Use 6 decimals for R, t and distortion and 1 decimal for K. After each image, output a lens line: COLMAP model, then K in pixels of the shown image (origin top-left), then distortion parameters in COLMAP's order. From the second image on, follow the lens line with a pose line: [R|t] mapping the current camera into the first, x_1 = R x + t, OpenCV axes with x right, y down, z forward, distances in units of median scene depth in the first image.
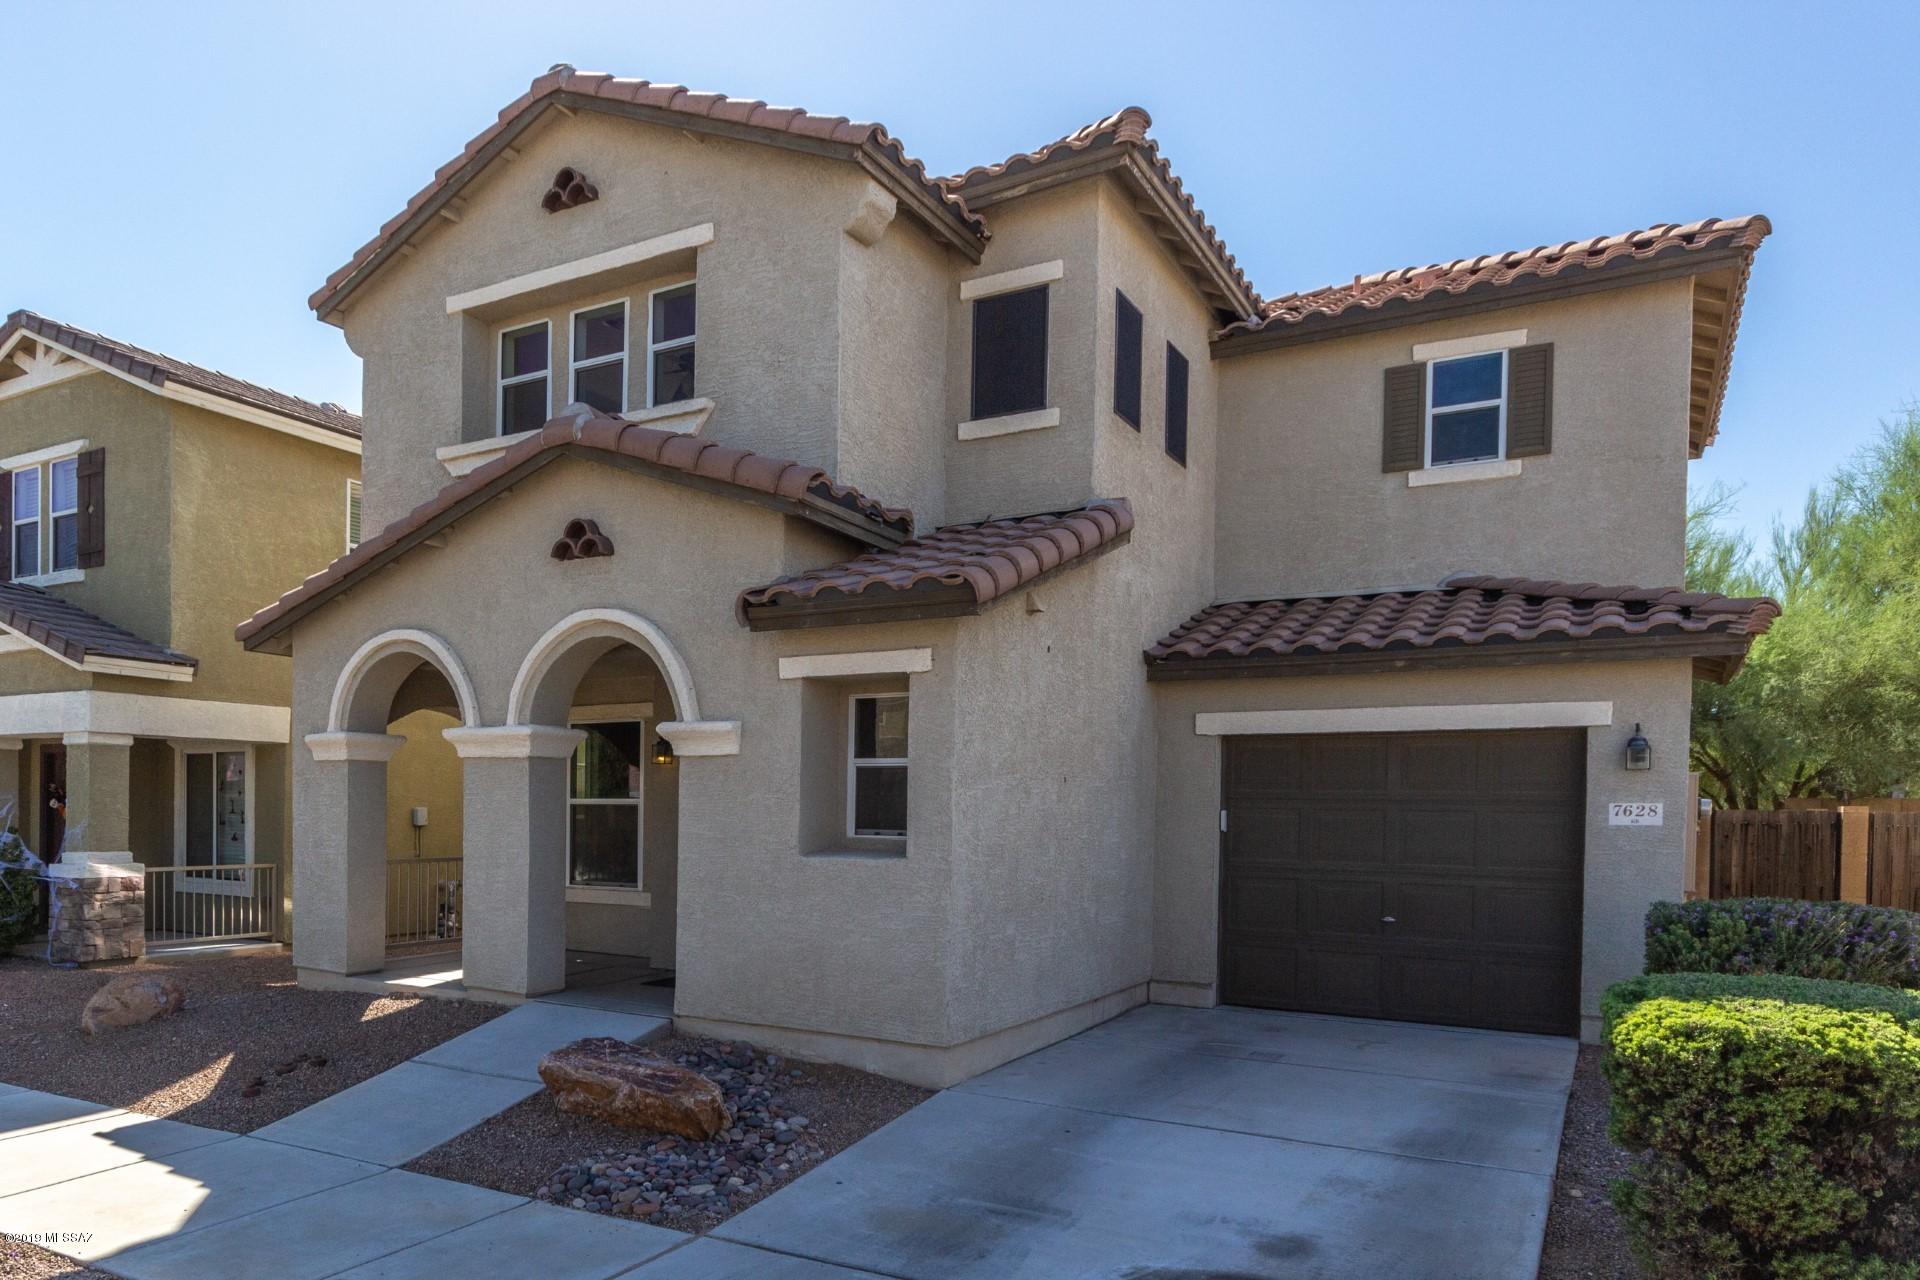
lens RADIAL K [[991.9, 0, 959.9], [0, 991.9, 591.1], [0, 0, 1]] dist [0.001733, 0.000187]
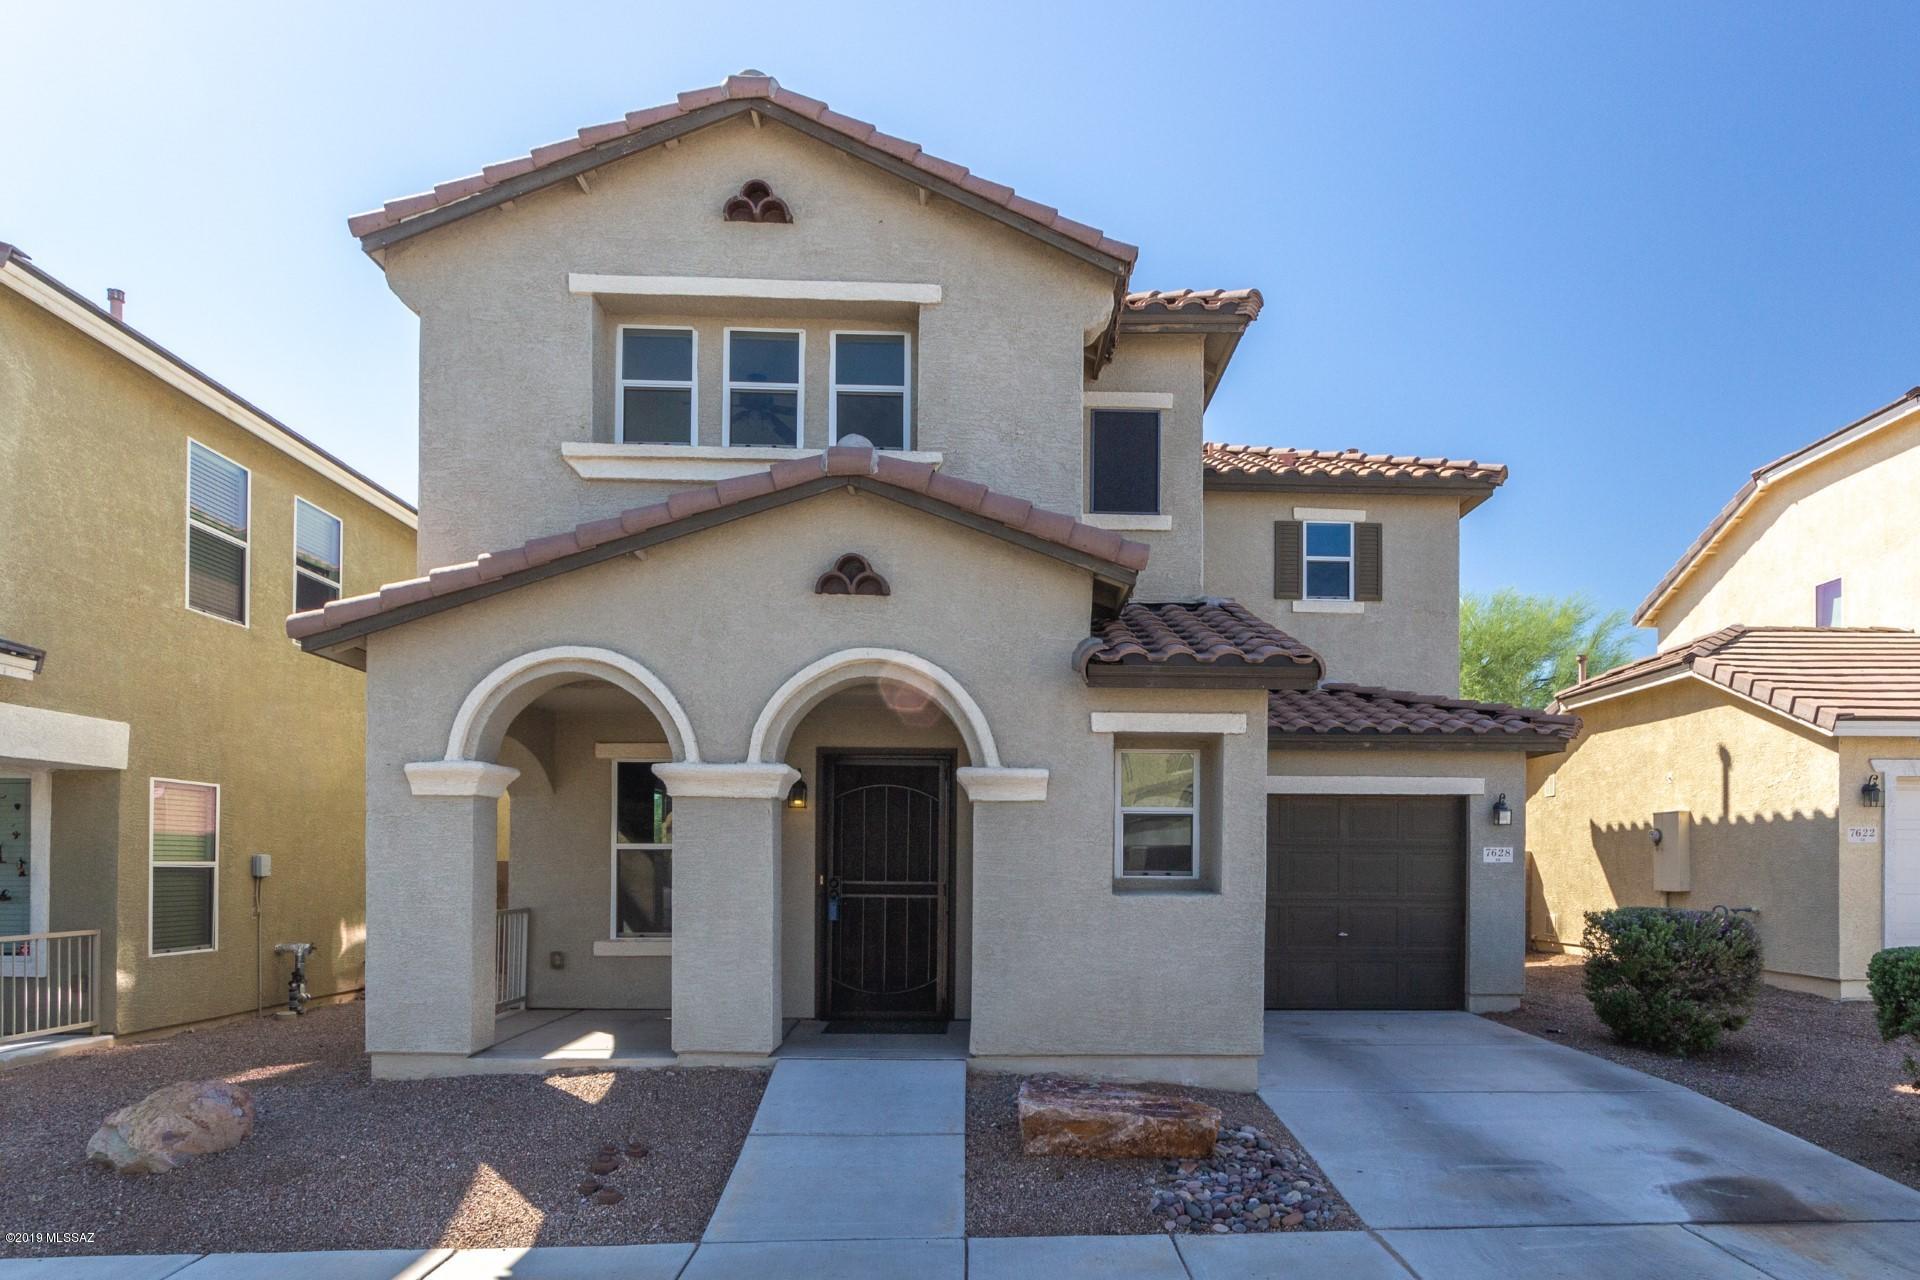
lens RADIAL K [[885.2, 0, 964.3], [0, 885.2, 647.5], [0, 0, 1]] dist [0.001108, 0.000580]
pose [[0.891838, 0.099925, 0.441181, -0.578267], [-0.093183, 0.994962, -0.036987, 0.035647], [-0.442654, -0.008124, 0.896656, 0.151851]]
